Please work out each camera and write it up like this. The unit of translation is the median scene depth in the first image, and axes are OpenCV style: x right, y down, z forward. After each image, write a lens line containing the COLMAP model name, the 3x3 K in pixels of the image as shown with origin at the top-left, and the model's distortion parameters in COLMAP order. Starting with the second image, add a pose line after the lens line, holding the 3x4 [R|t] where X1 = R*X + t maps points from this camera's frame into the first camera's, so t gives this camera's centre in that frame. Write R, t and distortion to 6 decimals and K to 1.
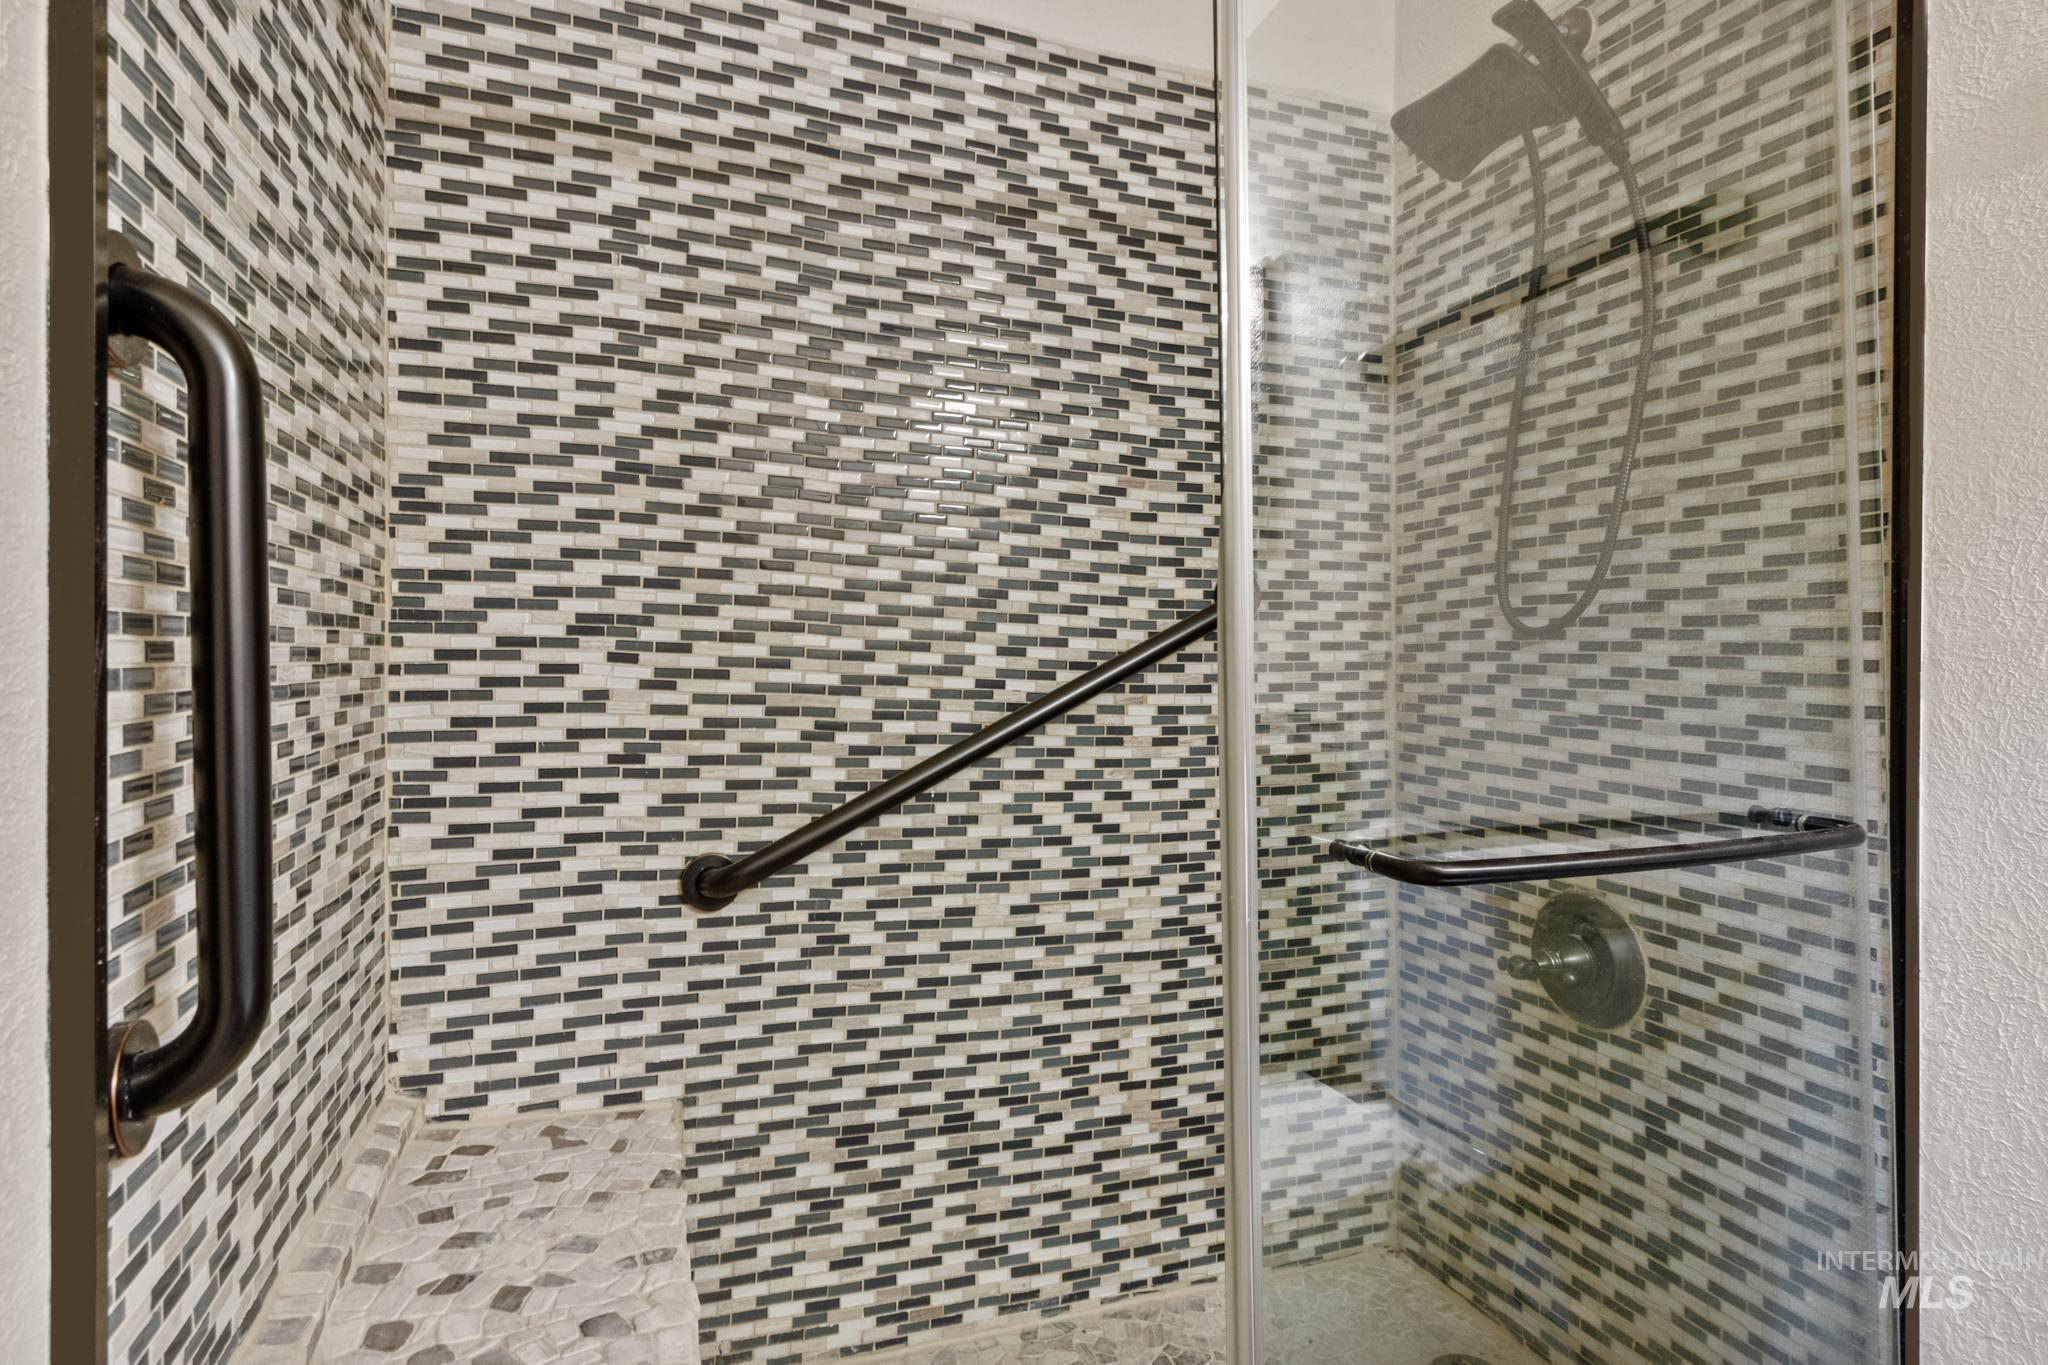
lens RADIAL K [[1064.9, 0, 1024.0], [0, 1064.9, 682.5], [0, 0, 1]] dist [-0.001028, 0.000020]
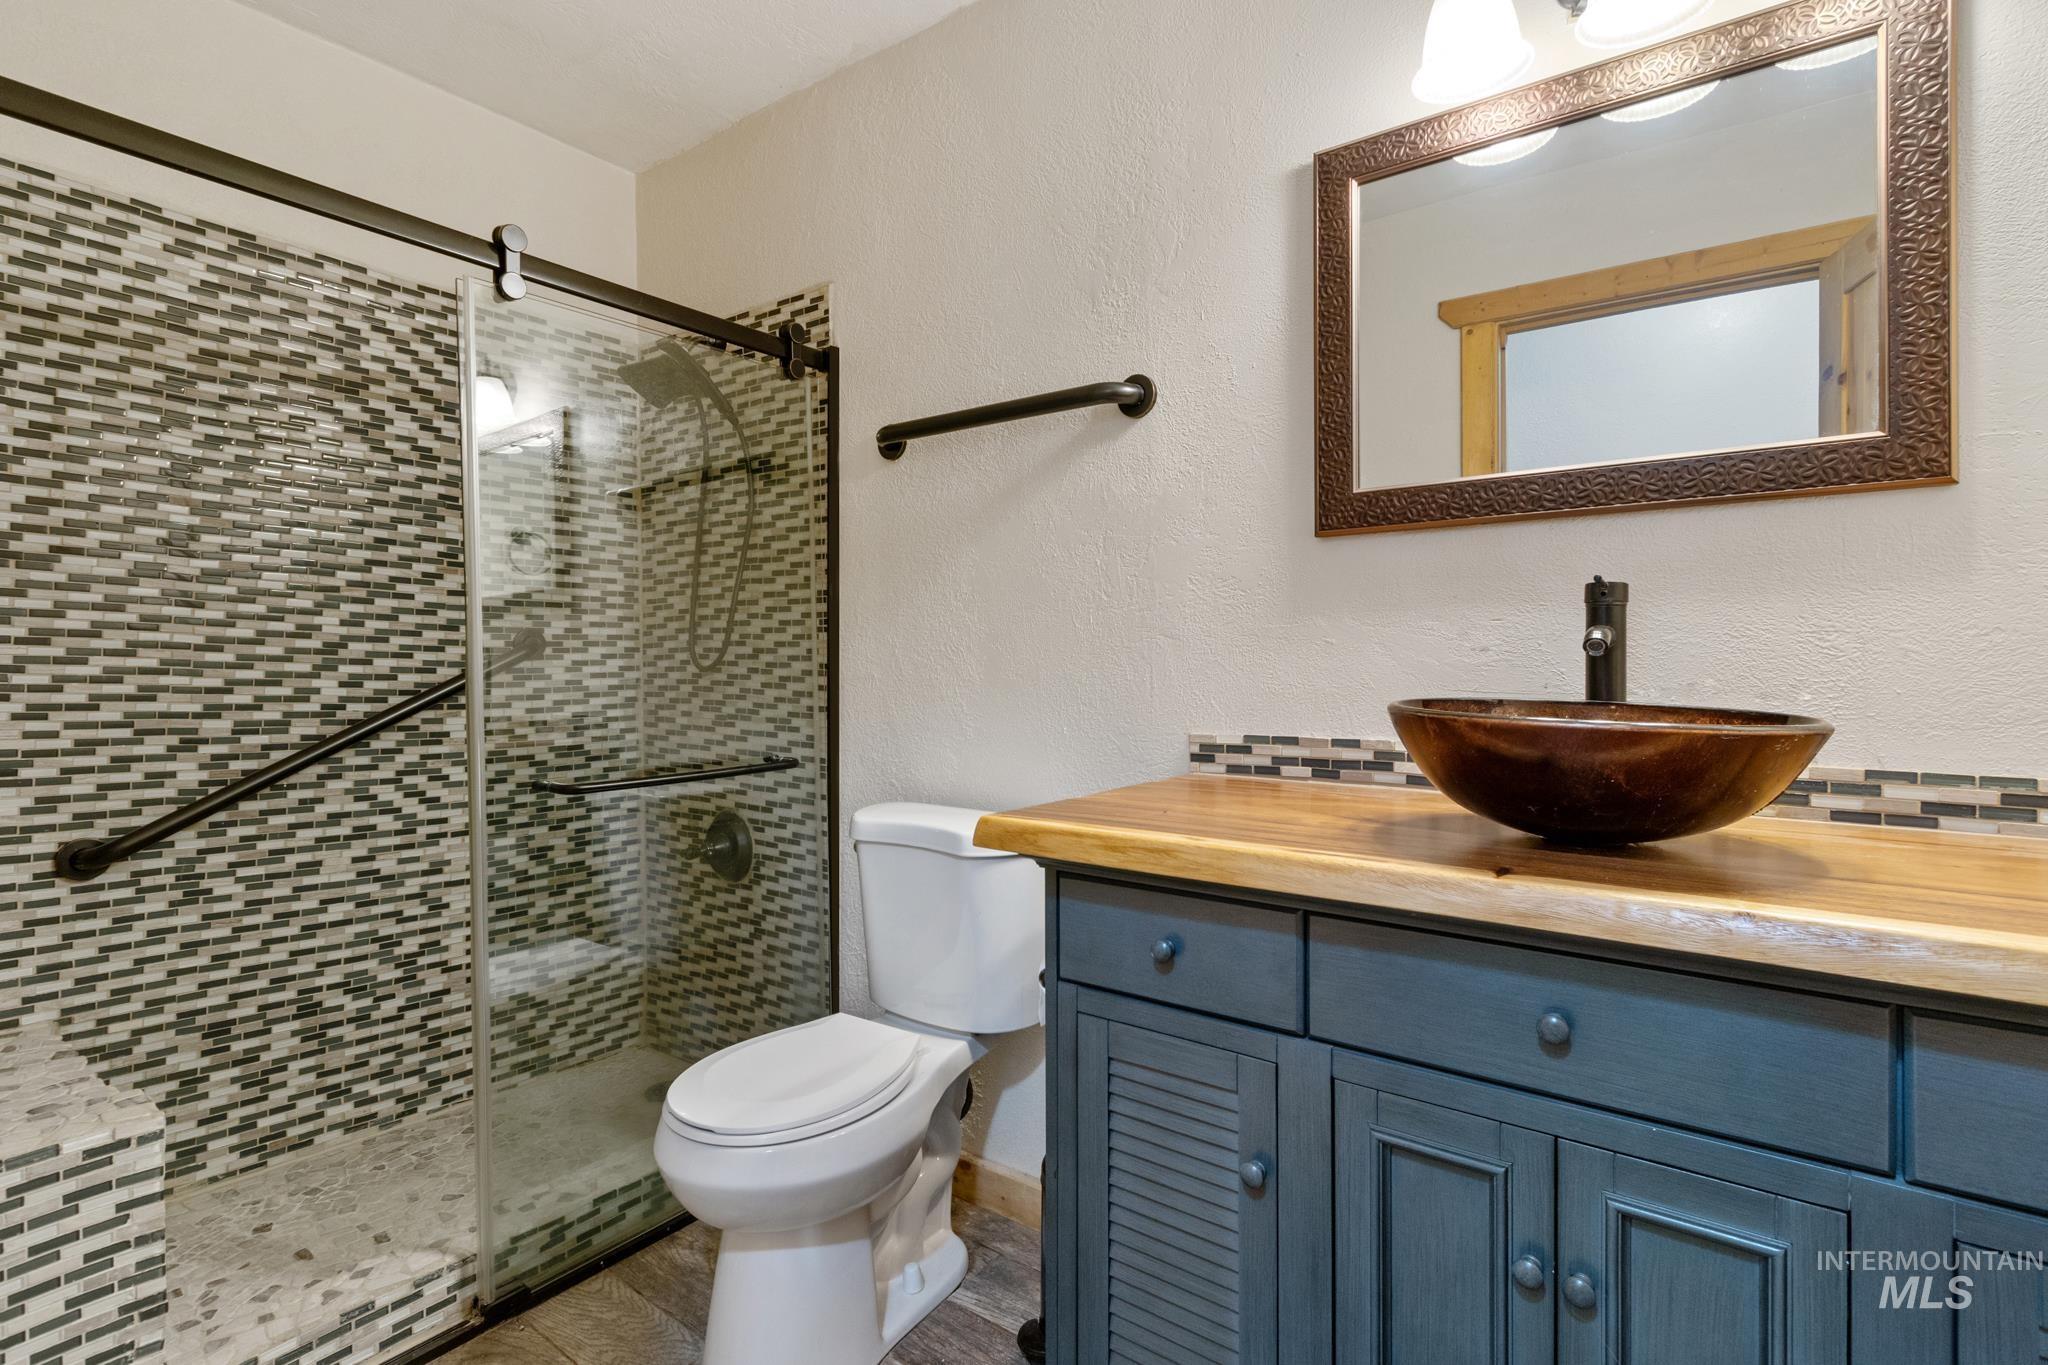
lens RADIAL K [[973.5, 0, 1021.9], [0, 973.5, 666.8], [0, 0, 1]] dist [0.011710, -0.006301]
pose [[0.839065, -0.009512, 0.543948, 0.032105], [0.019631, 0.999725, -0.012799, -0.018119], [-0.543677, 0.021418, 0.839021, -0.645249]]
